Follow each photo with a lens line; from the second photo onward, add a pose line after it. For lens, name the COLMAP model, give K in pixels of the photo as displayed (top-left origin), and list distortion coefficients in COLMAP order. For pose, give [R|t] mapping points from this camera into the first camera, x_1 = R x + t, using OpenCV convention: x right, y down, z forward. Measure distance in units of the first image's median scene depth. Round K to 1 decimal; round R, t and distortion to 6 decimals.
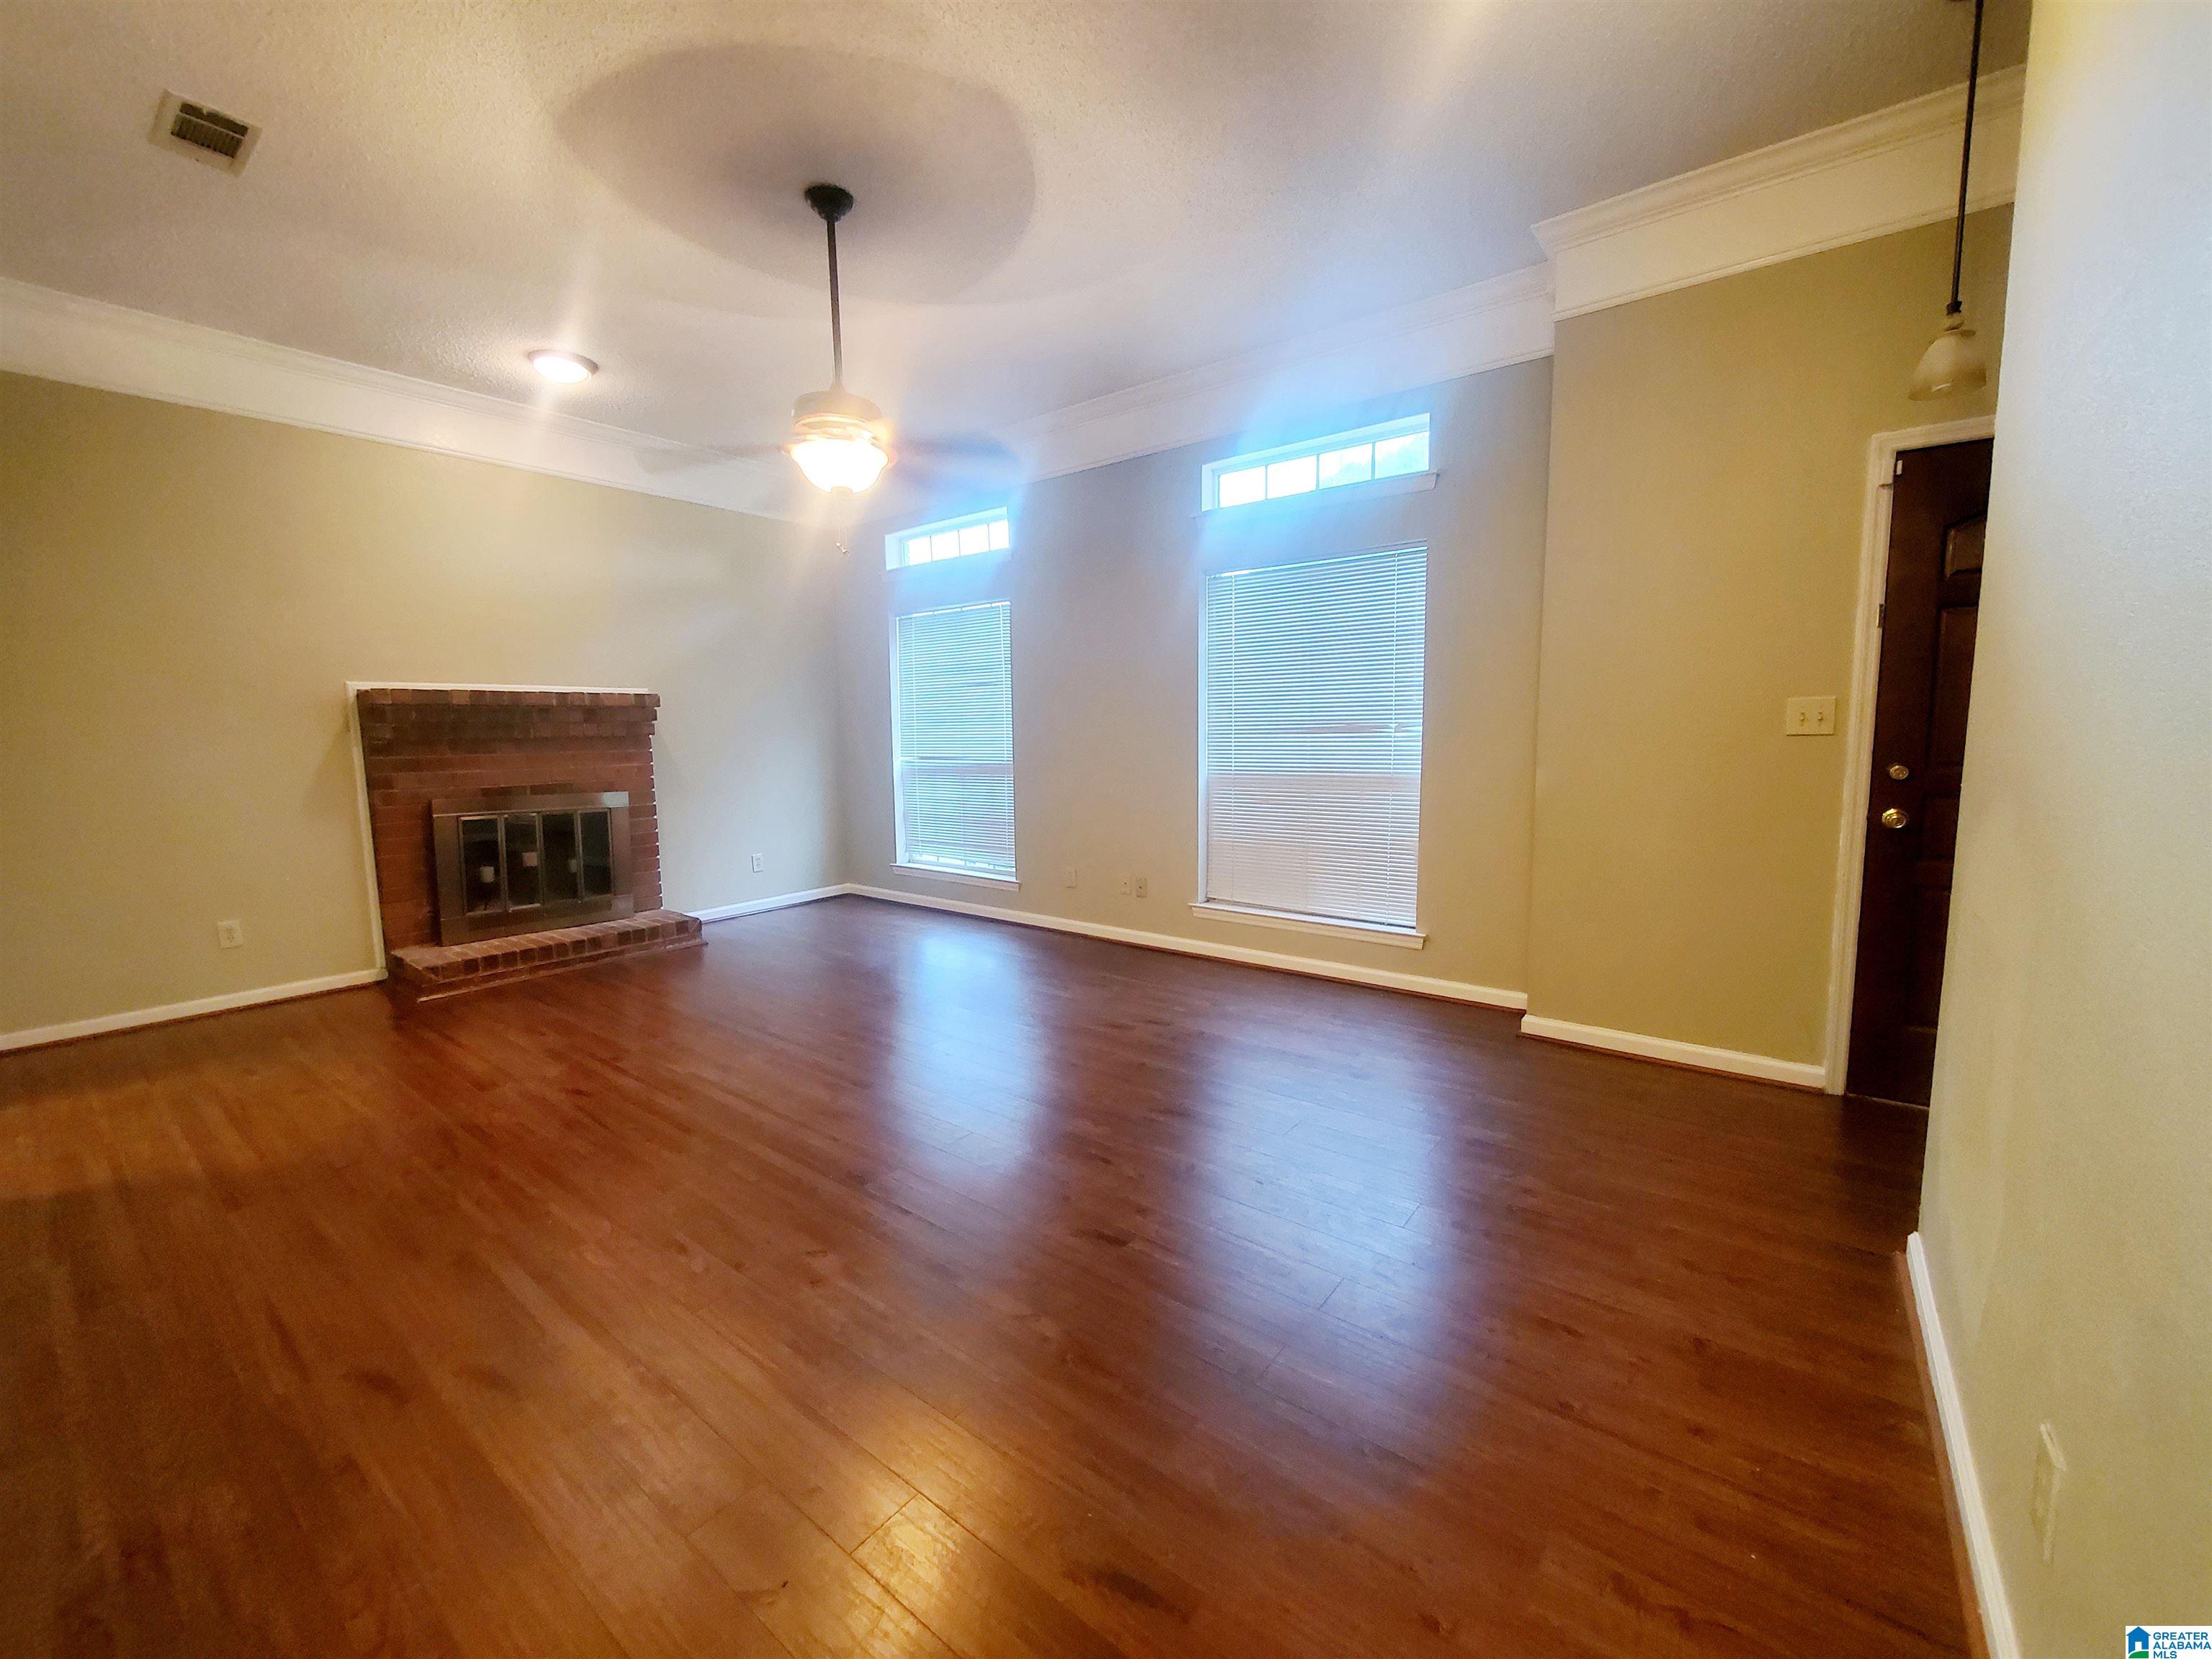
lens RADIAL K [[880.8, 0, 1100.9], [0, 880.8, 827.1], [0, 0, 1]] dist [-0.002967, -0.000180]
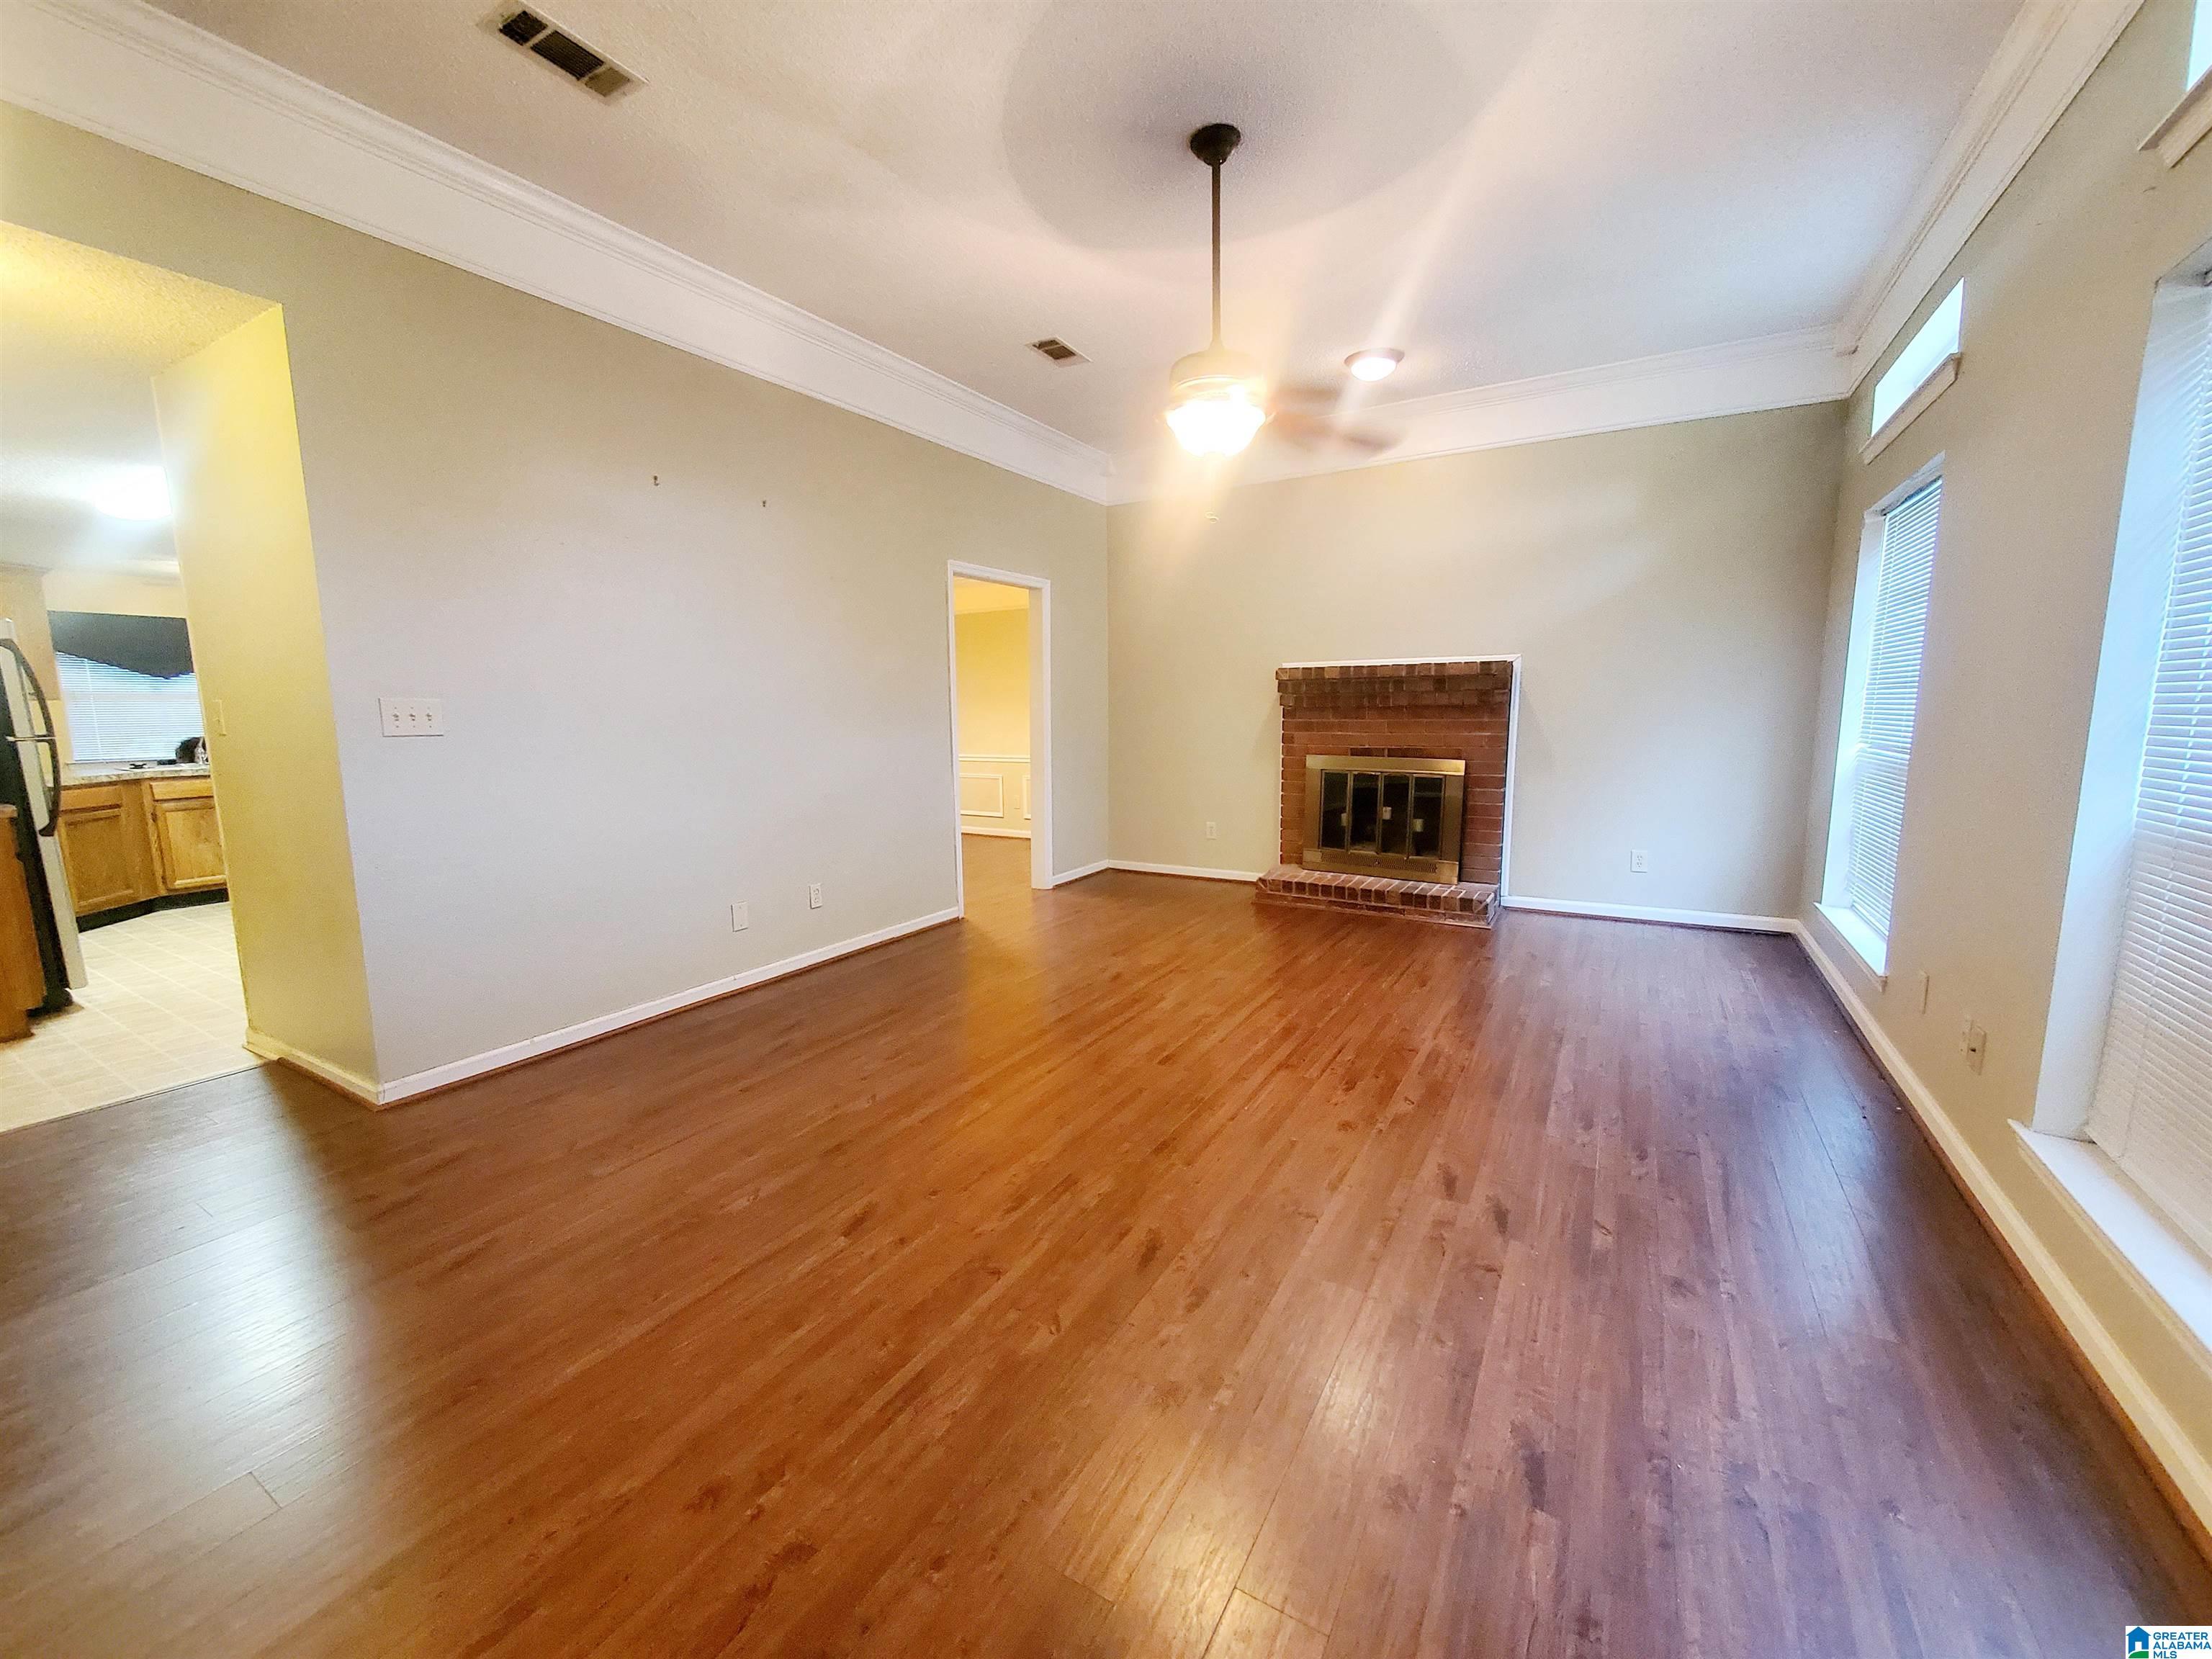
lens RADIAL K [[880.8, 0, 1100.9], [0, 880.8, 827.1], [0, 0, 1]] dist [-0.002967, -0.000180]
pose [[0.123753, 0.149989, -0.980912, 0.440924], [-0.100947, 0.985285, 0.137922, -0.067955], [0.987165, 0.081952, 0.137073, 0.502585]]
